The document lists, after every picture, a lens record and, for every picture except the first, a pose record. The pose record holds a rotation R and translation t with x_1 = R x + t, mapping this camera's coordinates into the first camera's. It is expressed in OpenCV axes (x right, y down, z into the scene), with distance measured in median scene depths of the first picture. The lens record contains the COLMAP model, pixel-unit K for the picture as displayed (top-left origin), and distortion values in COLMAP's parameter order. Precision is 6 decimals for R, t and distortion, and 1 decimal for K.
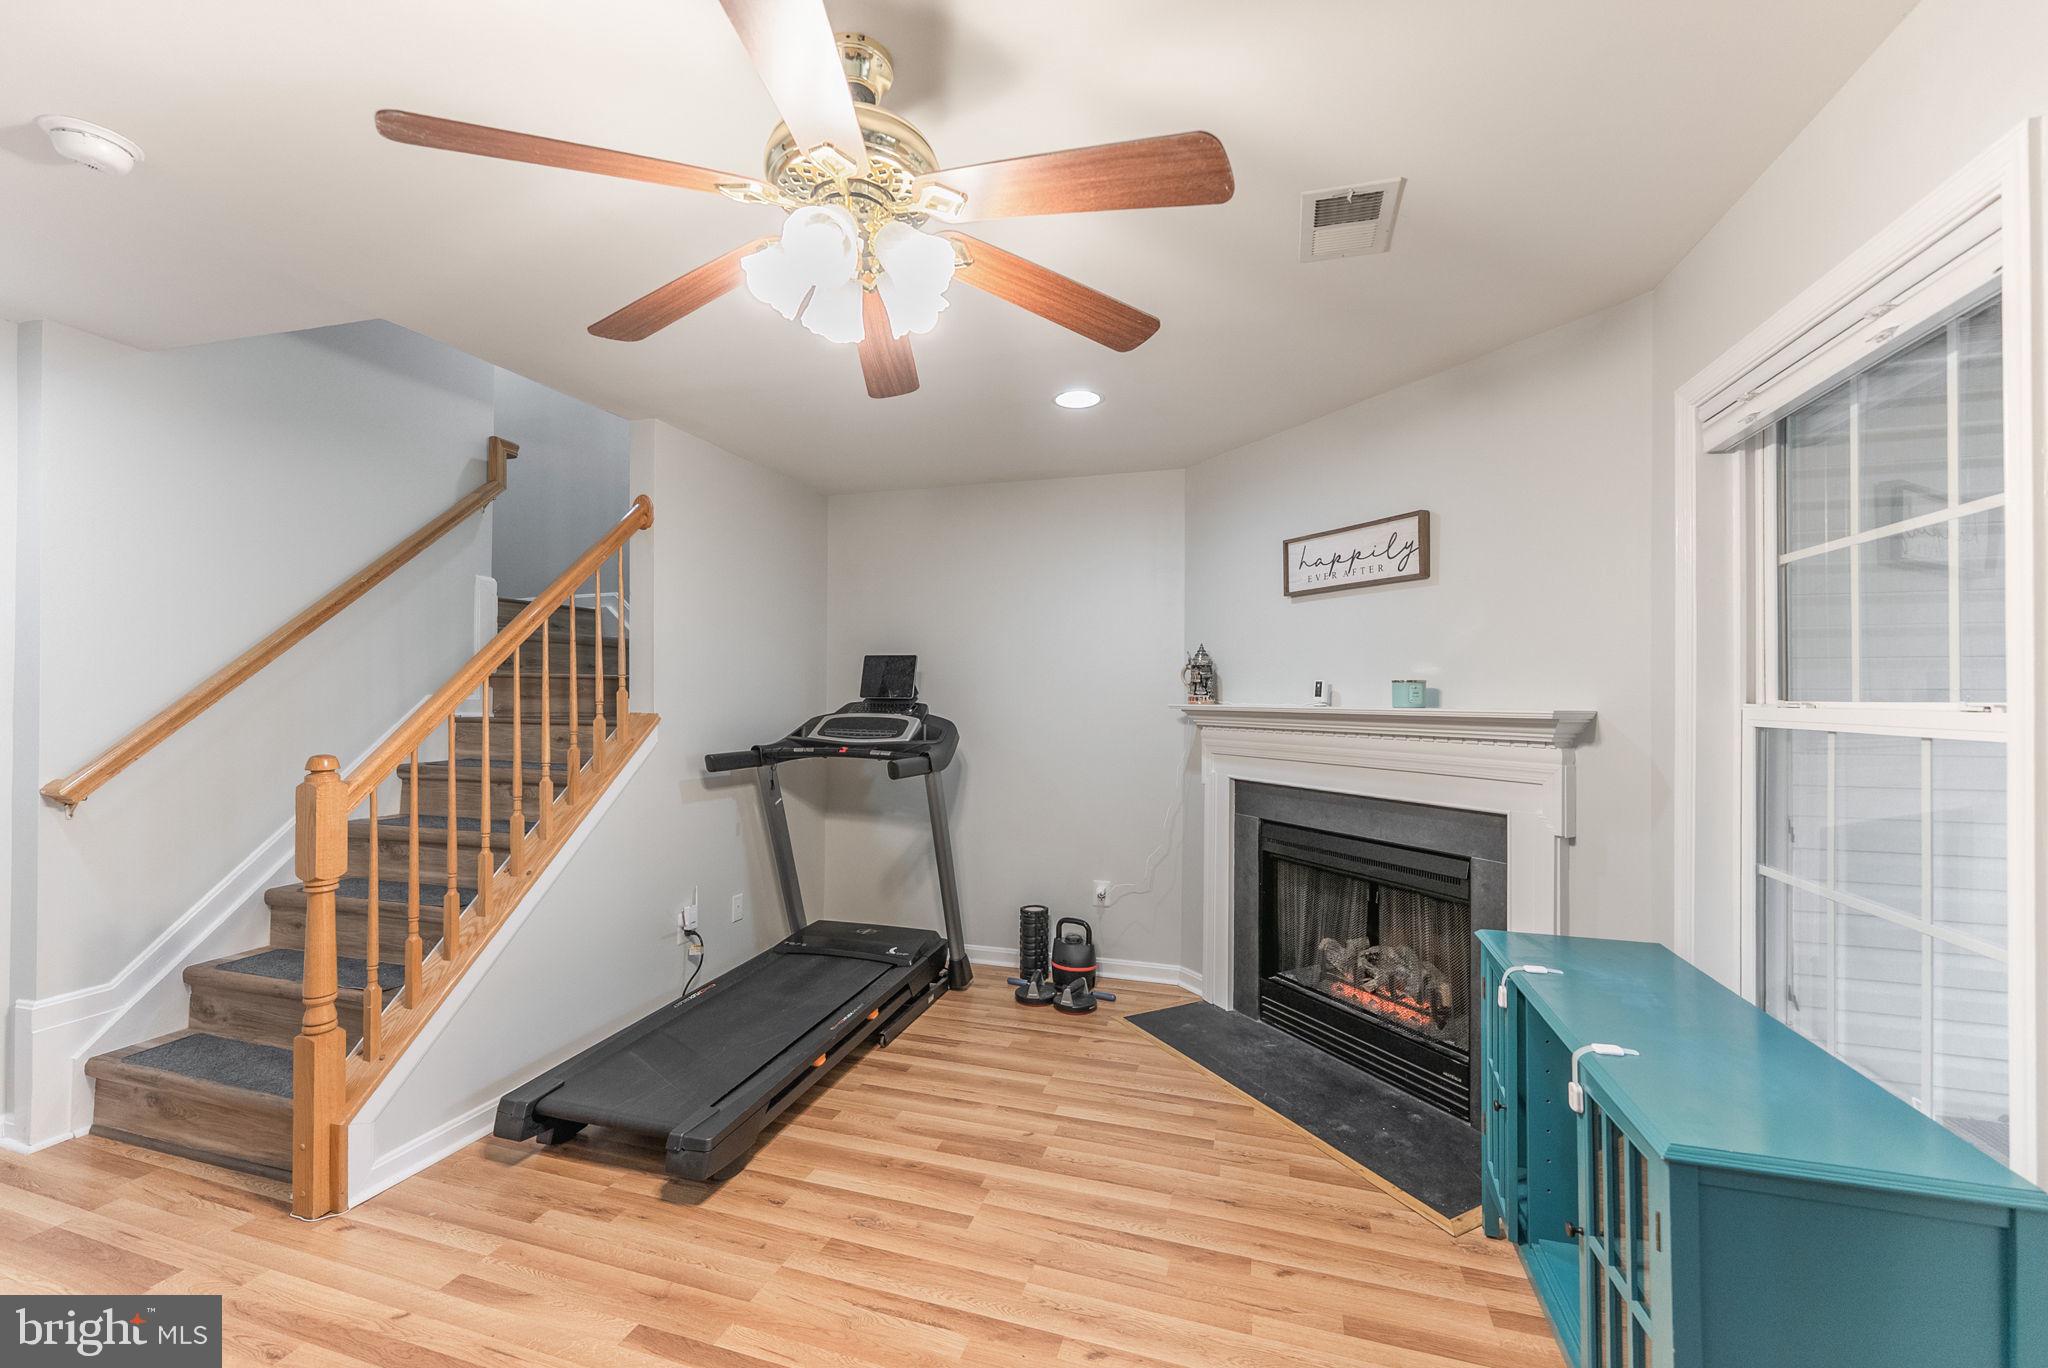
lens RADIAL K [[834.1, 0, 1020.6], [0, 834.1, 691.4], [0, 0, 1]] dist [0.002066, -0.000211]
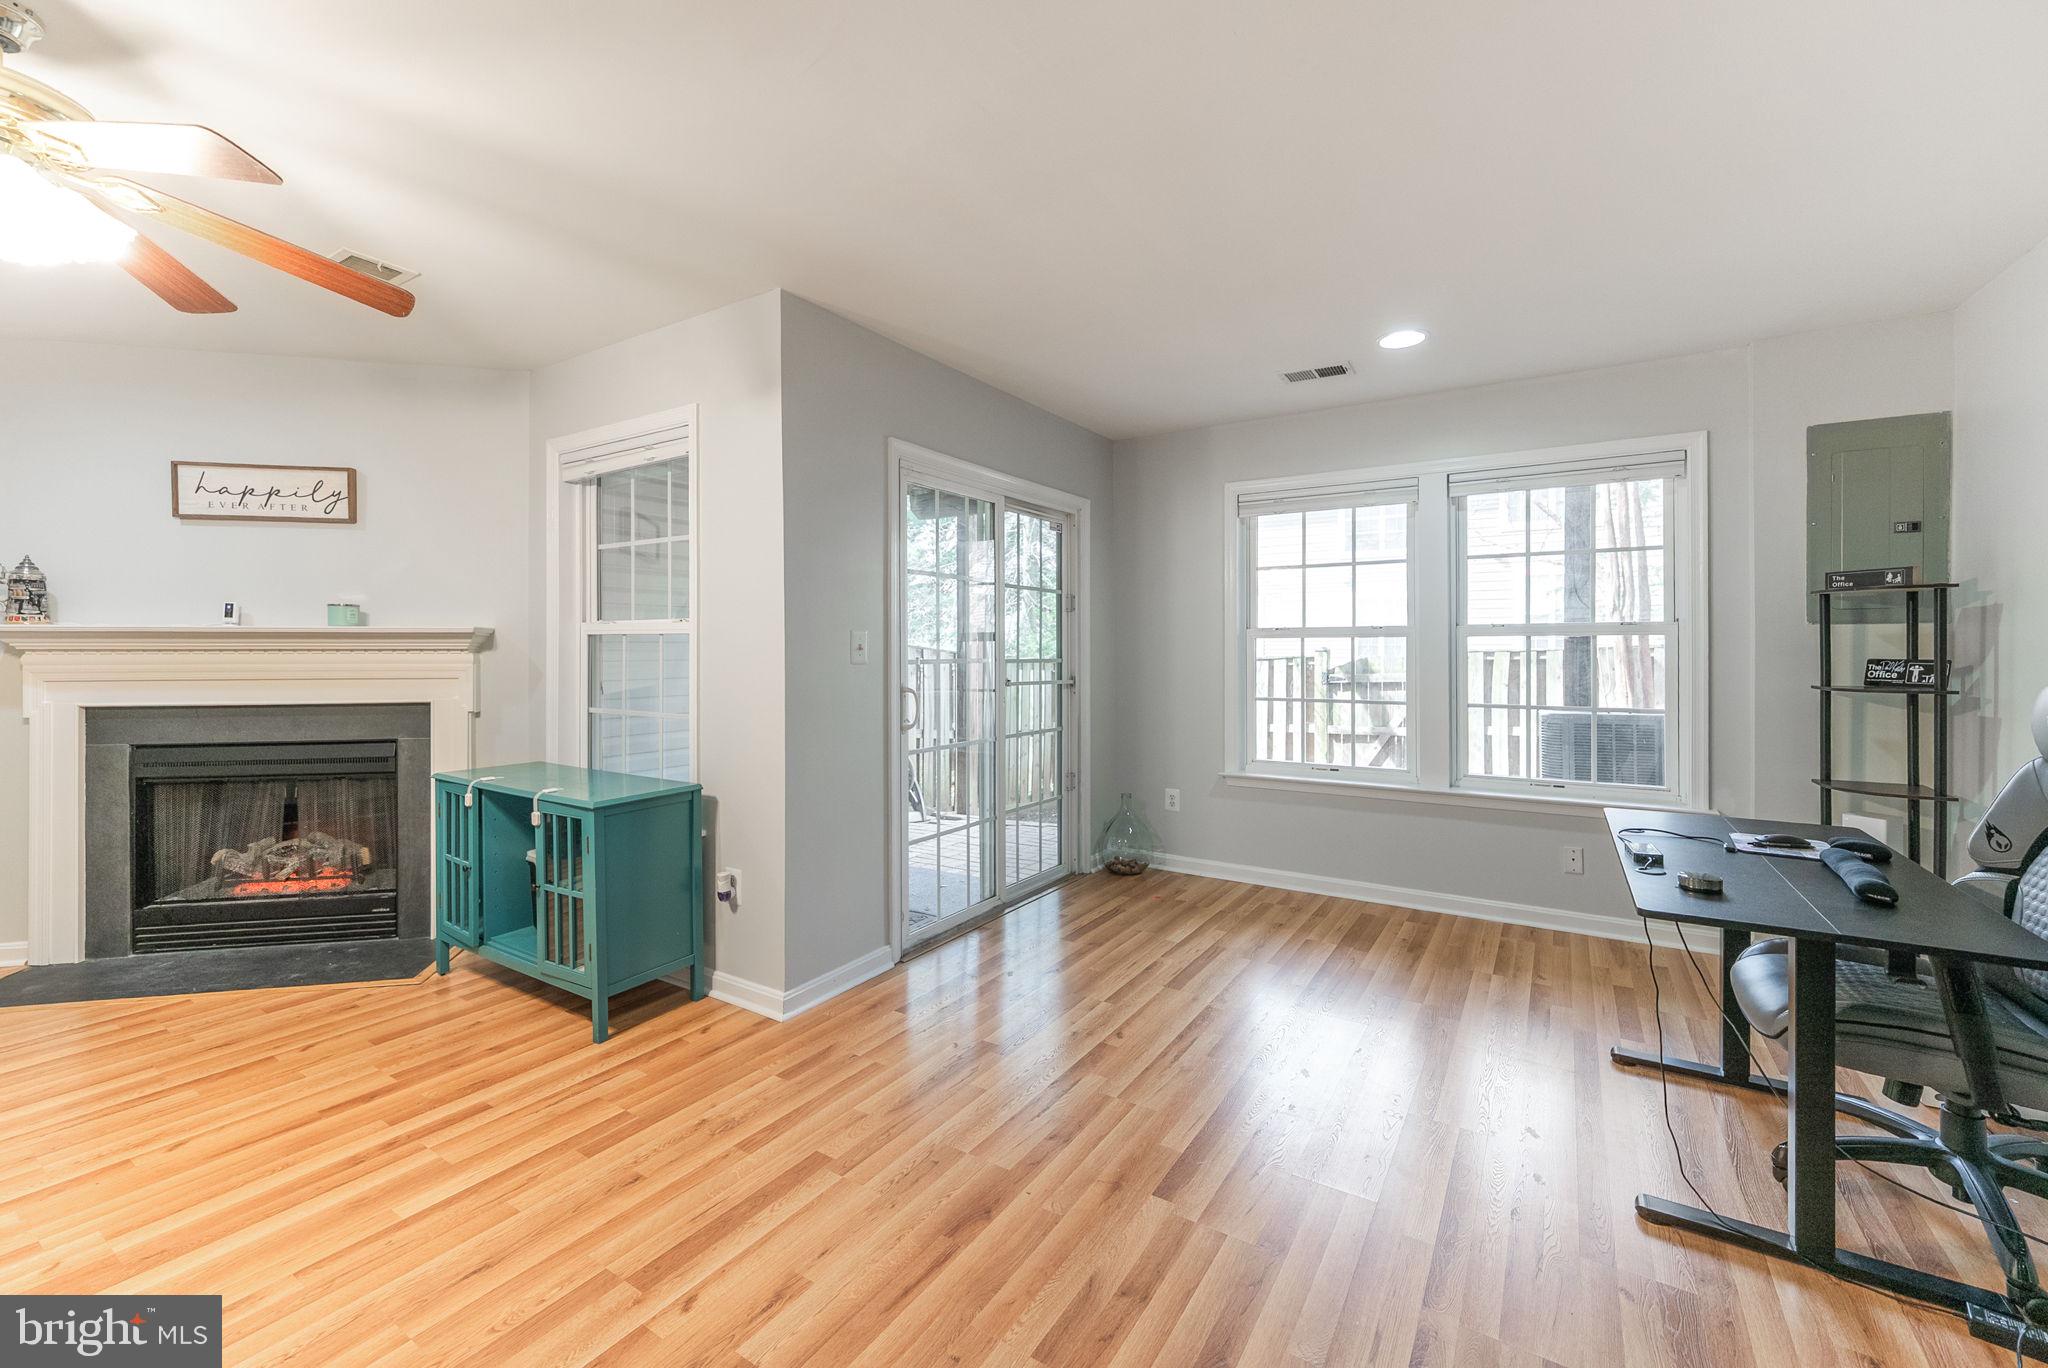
lens RADIAL K [[834.1, 0, 1010.0], [0, 834.1, 646.1], [0, 0, 1]] dist [0.002066, -0.000211]
pose [[0.284177, -0.004754, 0.958760, -0.419468], [-0.005831, 0.999961, 0.006687, 0.032890], [-0.958754, -0.007490, 0.284138, -0.286432]]
